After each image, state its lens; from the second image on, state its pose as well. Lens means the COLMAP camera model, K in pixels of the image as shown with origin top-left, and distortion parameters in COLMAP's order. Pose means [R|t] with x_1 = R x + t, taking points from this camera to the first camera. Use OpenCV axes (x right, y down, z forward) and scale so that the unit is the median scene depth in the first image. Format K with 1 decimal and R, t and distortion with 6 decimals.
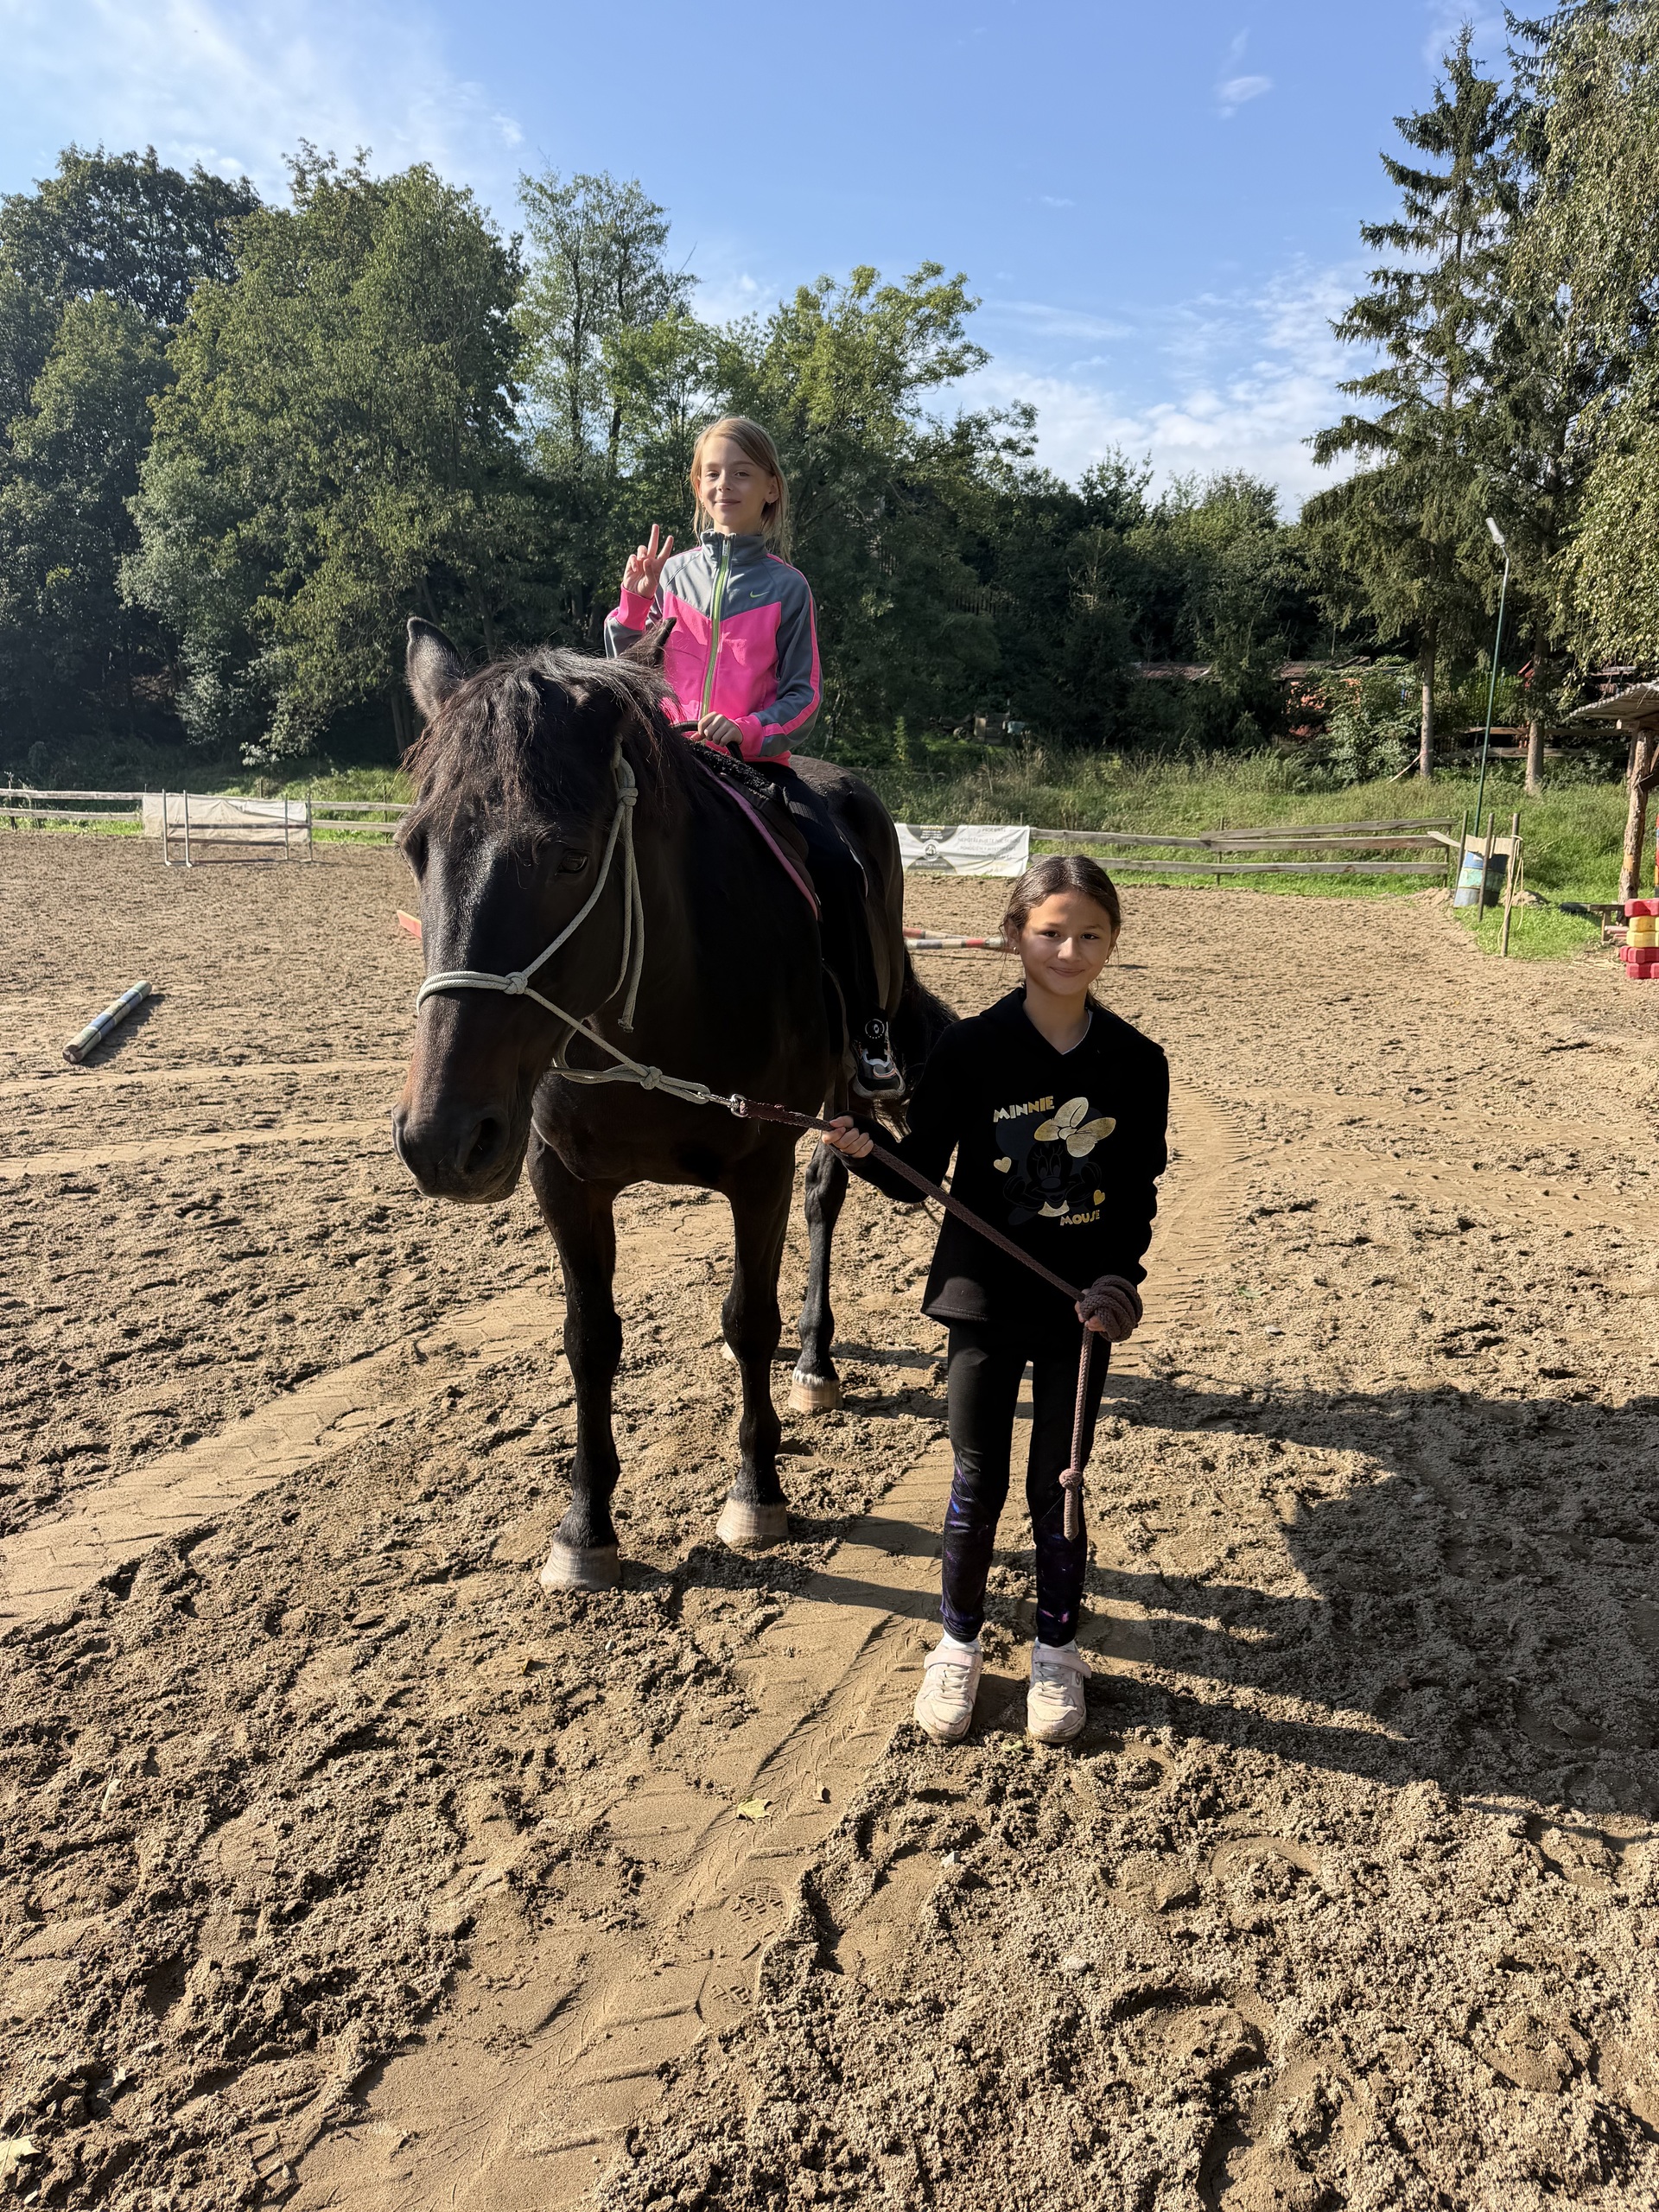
lens RADIAL K [[1555.7, 0, 825.9], [0, 1555.7, 1107.8], [0, 0, 1]] dist [0.008219, -0.011738]
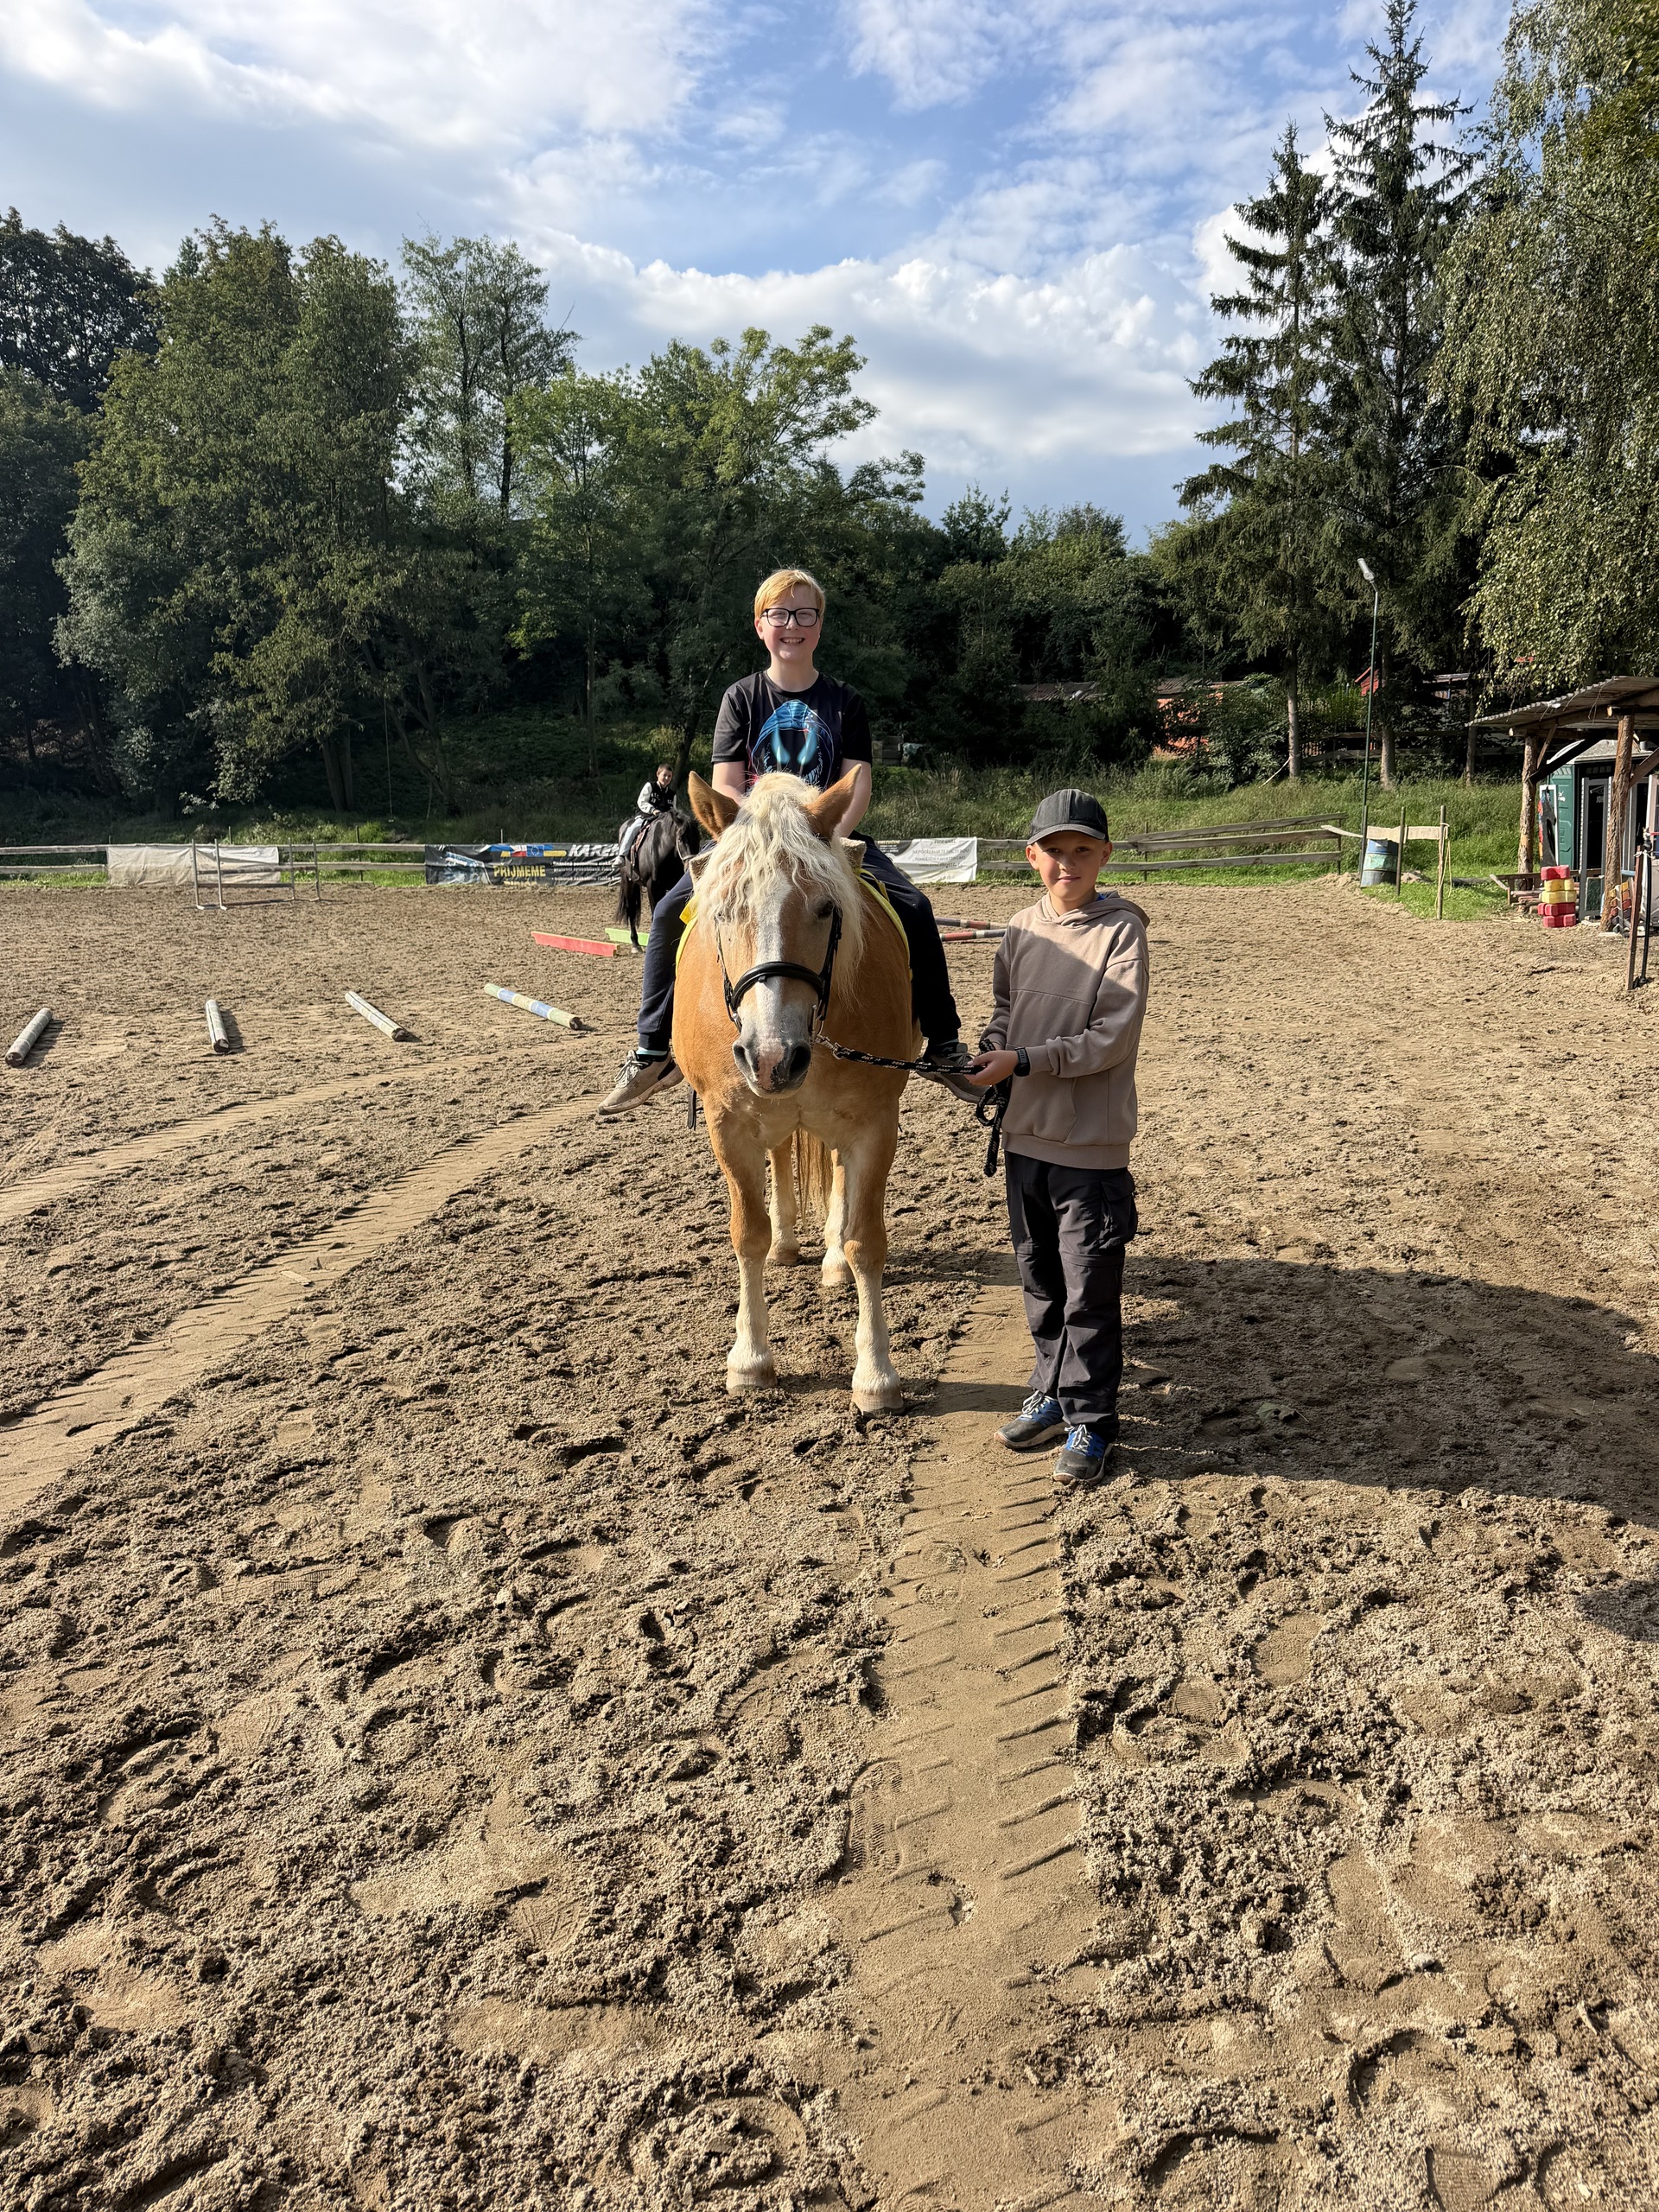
lens RADIAL K [[1545.8, 0, 839.6], [0, 1545.8, 1105.2], [0, 0, 1]] dist [0.025587, -0.031928]
pose [[0.991910, -0.064702, 0.109219, -0.077907], [0.066136, 0.997765, -0.009554, 0.013387], [-0.108357, 0.016700, 0.993972, -0.078377]]
